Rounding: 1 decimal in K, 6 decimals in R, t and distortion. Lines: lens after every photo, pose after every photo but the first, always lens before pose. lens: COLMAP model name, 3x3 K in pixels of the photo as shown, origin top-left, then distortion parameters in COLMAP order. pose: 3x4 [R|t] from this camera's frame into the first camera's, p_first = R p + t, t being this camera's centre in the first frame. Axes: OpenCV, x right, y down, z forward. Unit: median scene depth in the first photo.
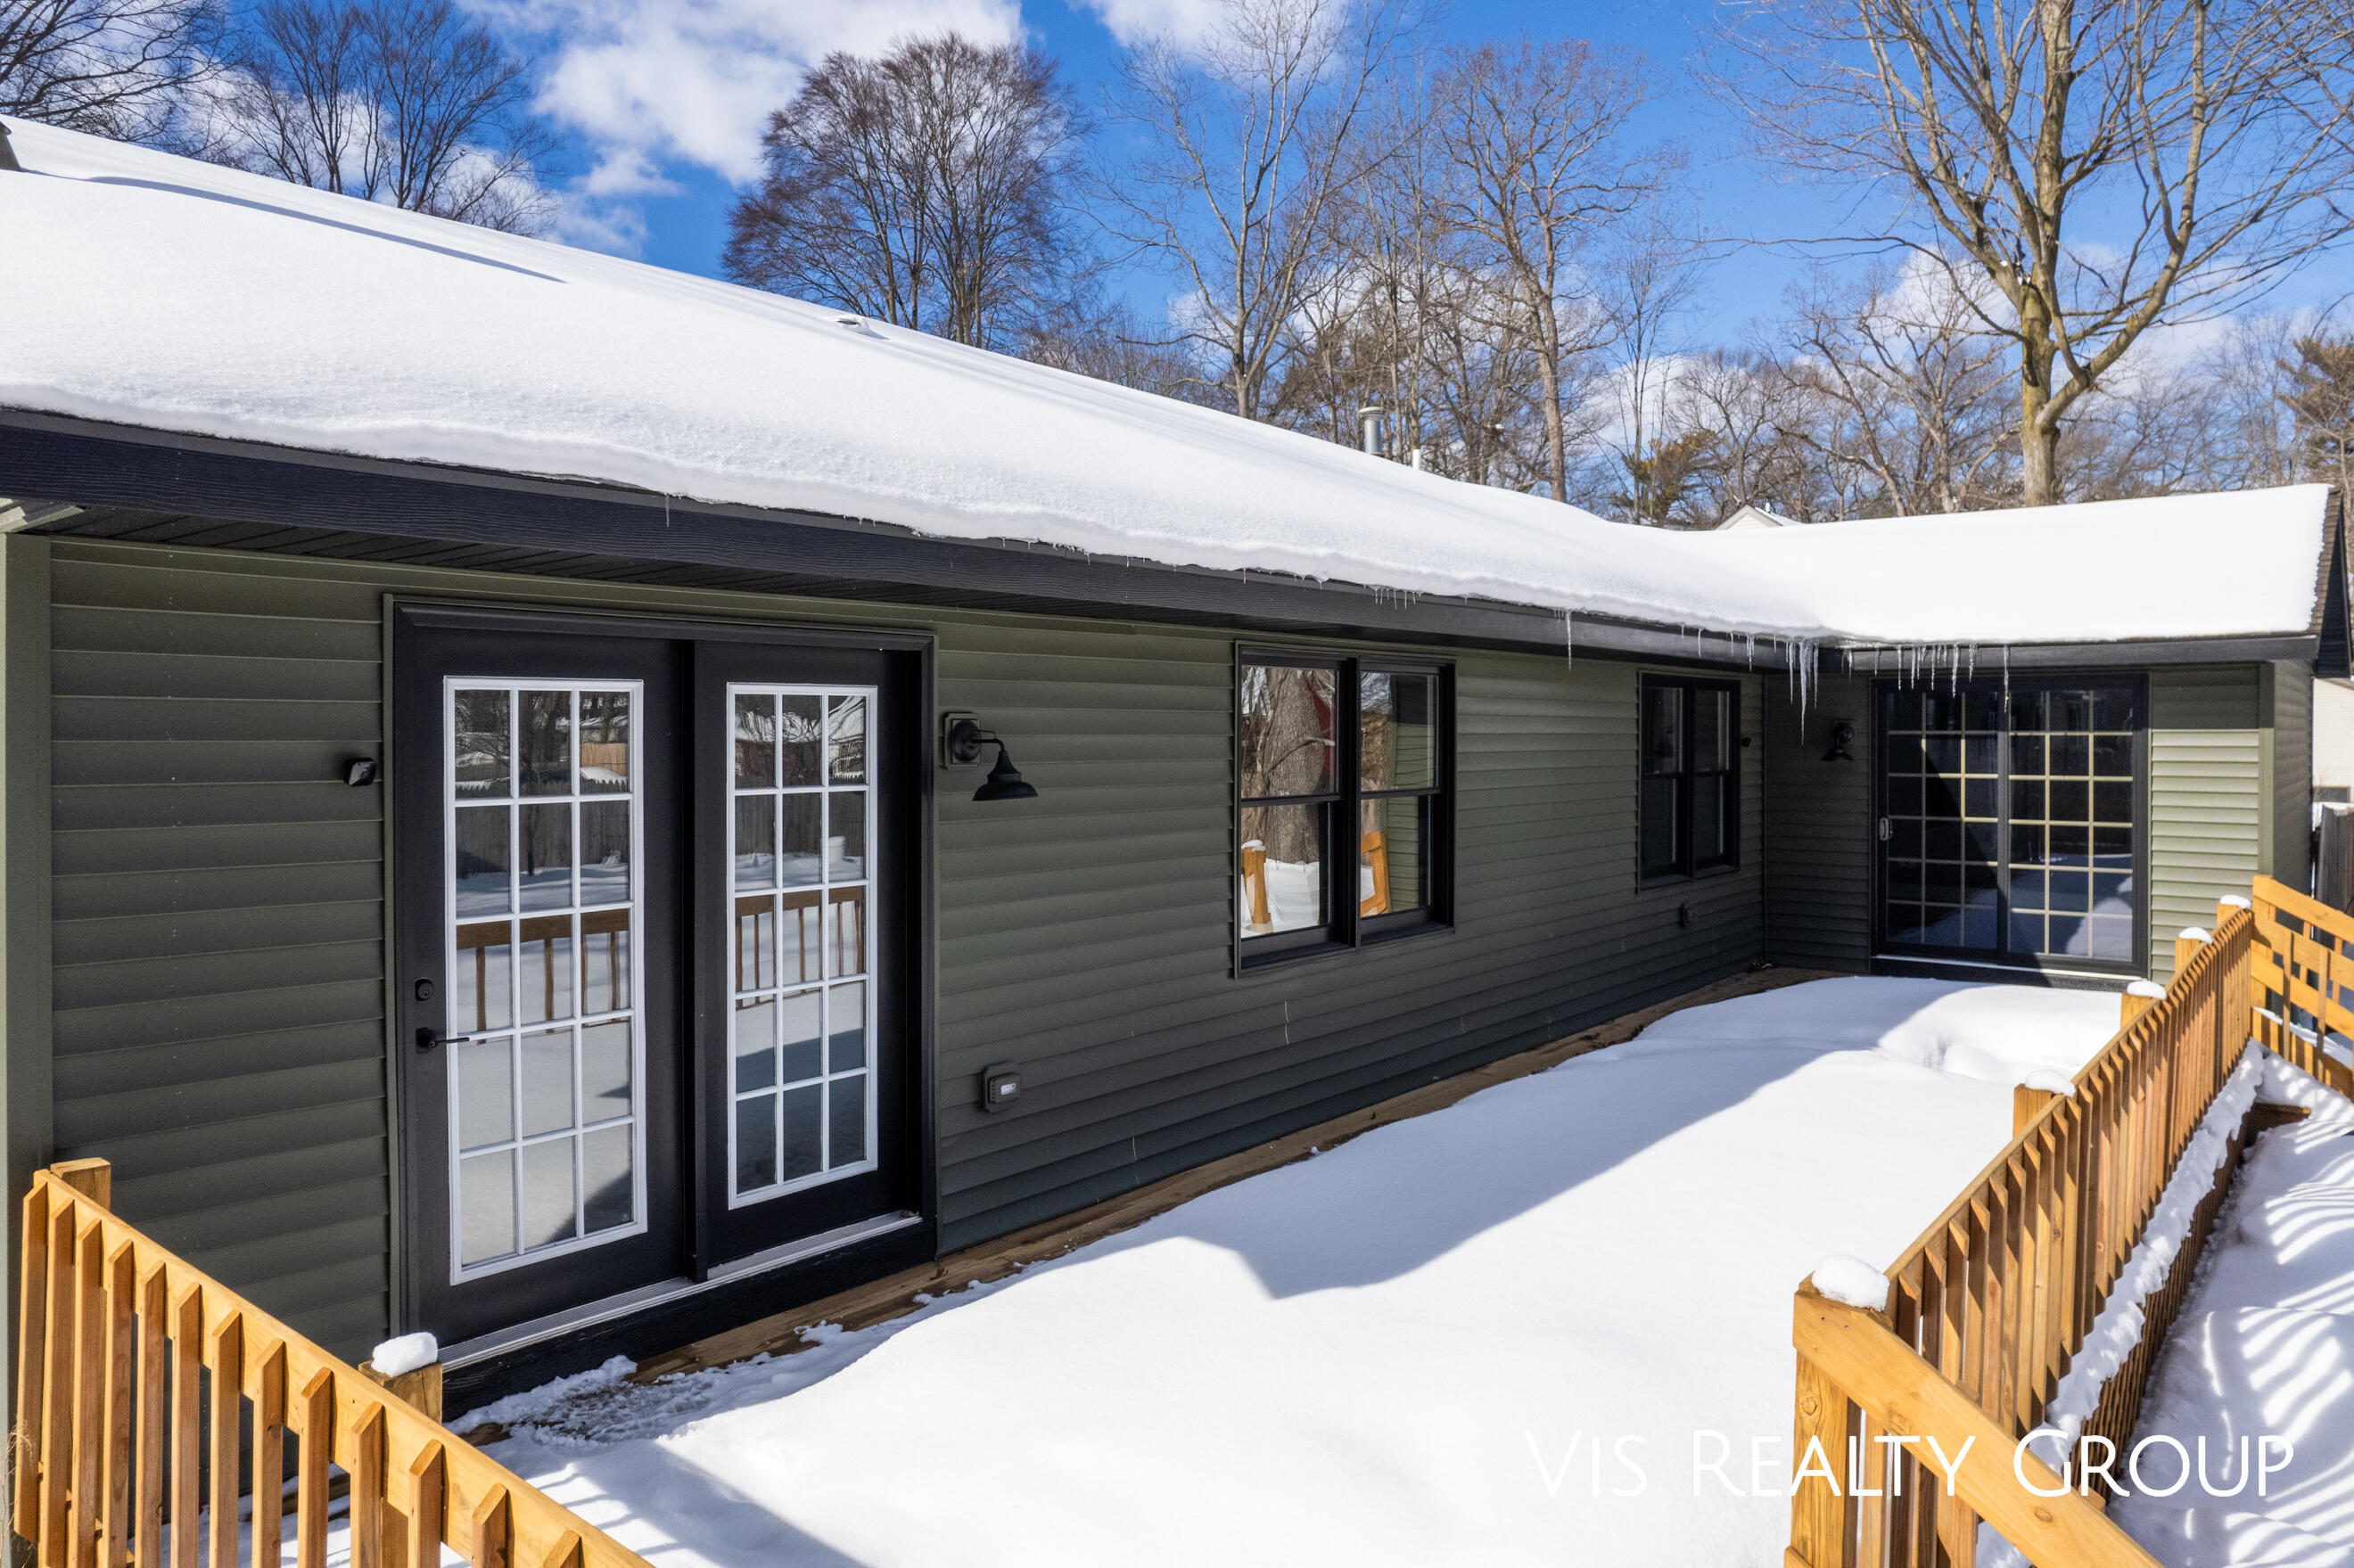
lens RADIAL K [[1510.7, 0, 1166.4], [0, 1510.7, 738.9], [0, 0, 1]] dist [-0.044308, 0.010513]
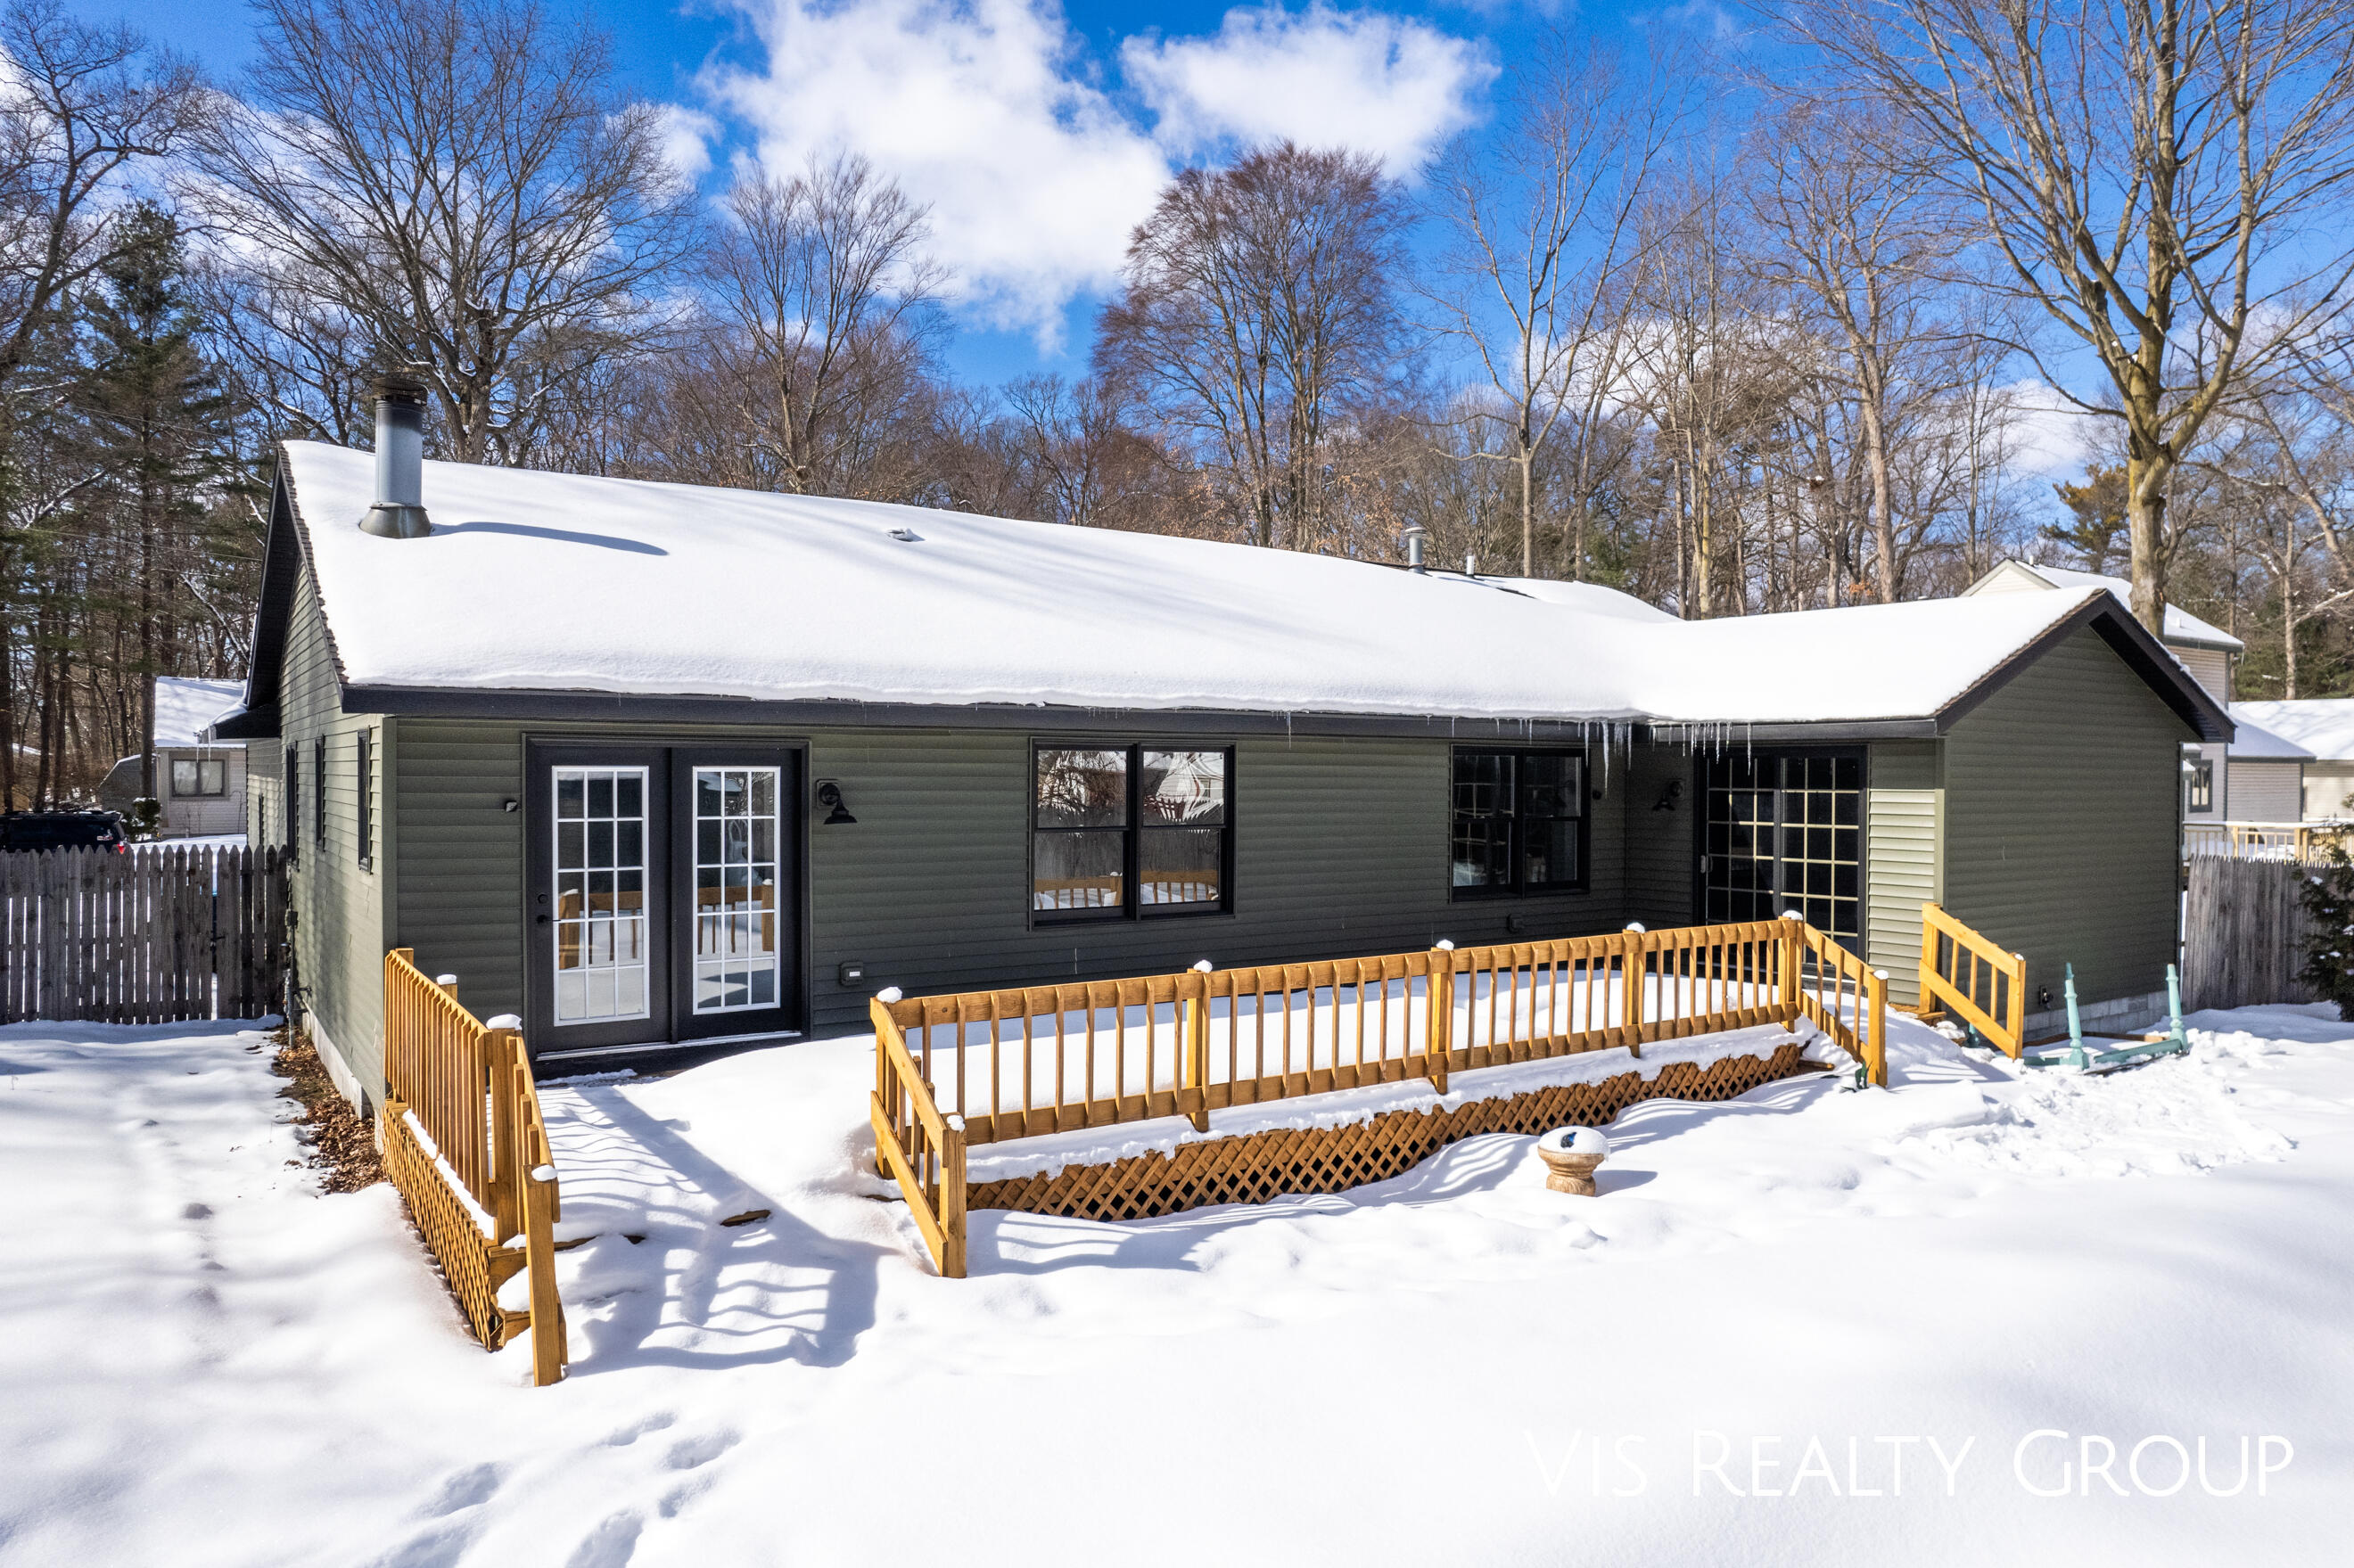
lens RADIAL K [[1510.7, 0, 1190.5], [0, 1510.7, 782.0], [0, 0, 1]] dist [-0.044308, 0.010513]
pose [[0.962161, 0.005276, -0.272431, 0.444876], [-0.005462, 0.999985, 0.000077, -0.008944], [0.272428, 0.001414, 0.962175, -0.394331]]
